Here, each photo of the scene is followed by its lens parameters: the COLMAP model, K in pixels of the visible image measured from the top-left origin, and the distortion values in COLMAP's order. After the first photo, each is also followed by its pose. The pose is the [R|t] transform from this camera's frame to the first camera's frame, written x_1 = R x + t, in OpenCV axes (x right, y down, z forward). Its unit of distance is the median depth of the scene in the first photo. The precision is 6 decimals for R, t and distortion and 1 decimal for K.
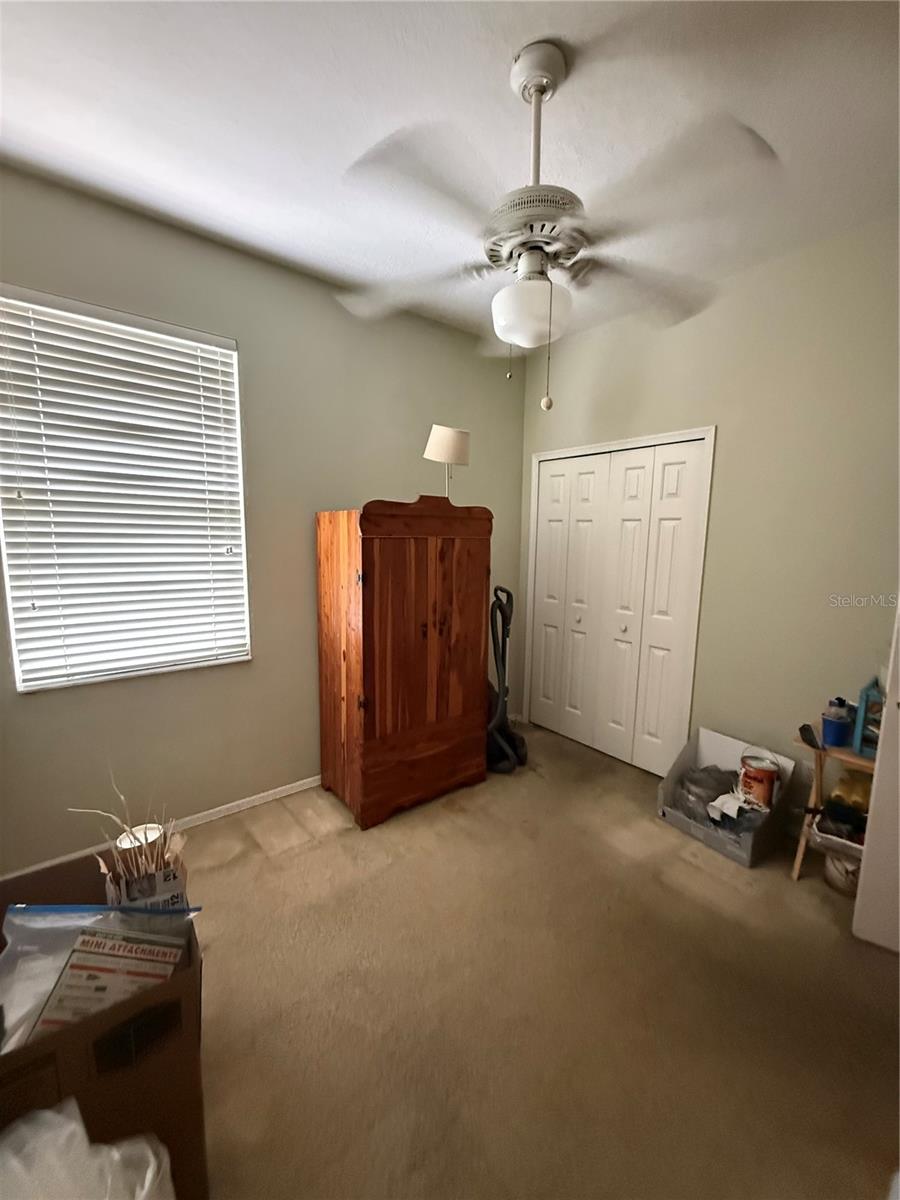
lens RADIAL K [[477.4, 0, 450.0], [0, 477.4, 600.0], [0, 0, 1]] dist [-0.001033, 0.000193]
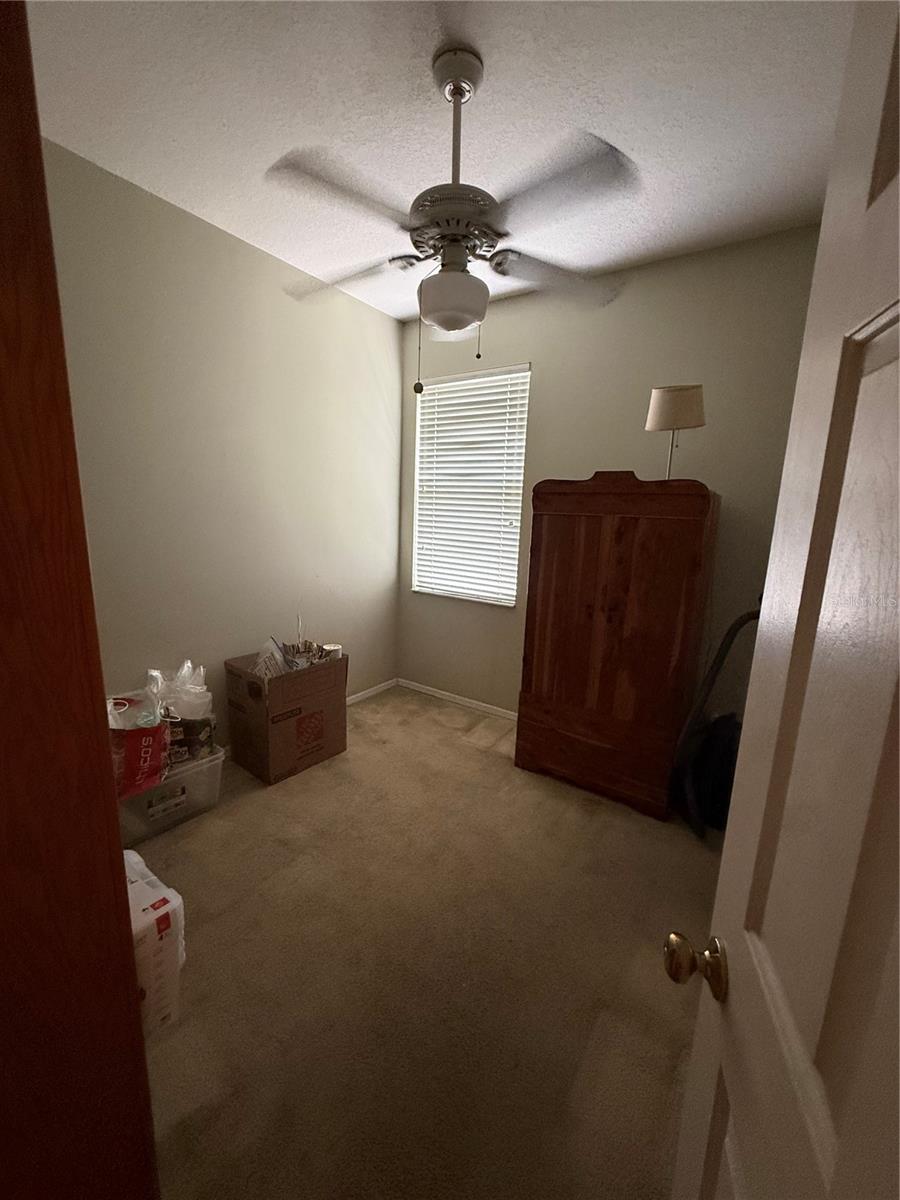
lens RADIAL K [[489.5, 0, 450.0], [0, 489.5, 600.0], [0, 0, 1]] dist [-0.000453, -0.000060]
pose [[0.271002, 0.173341, -0.946843, 0.837754], [-0.161392, 0.977910, 0.132836, -0.047724], [0.948952, 0.116814, 0.292991, 0.449524]]
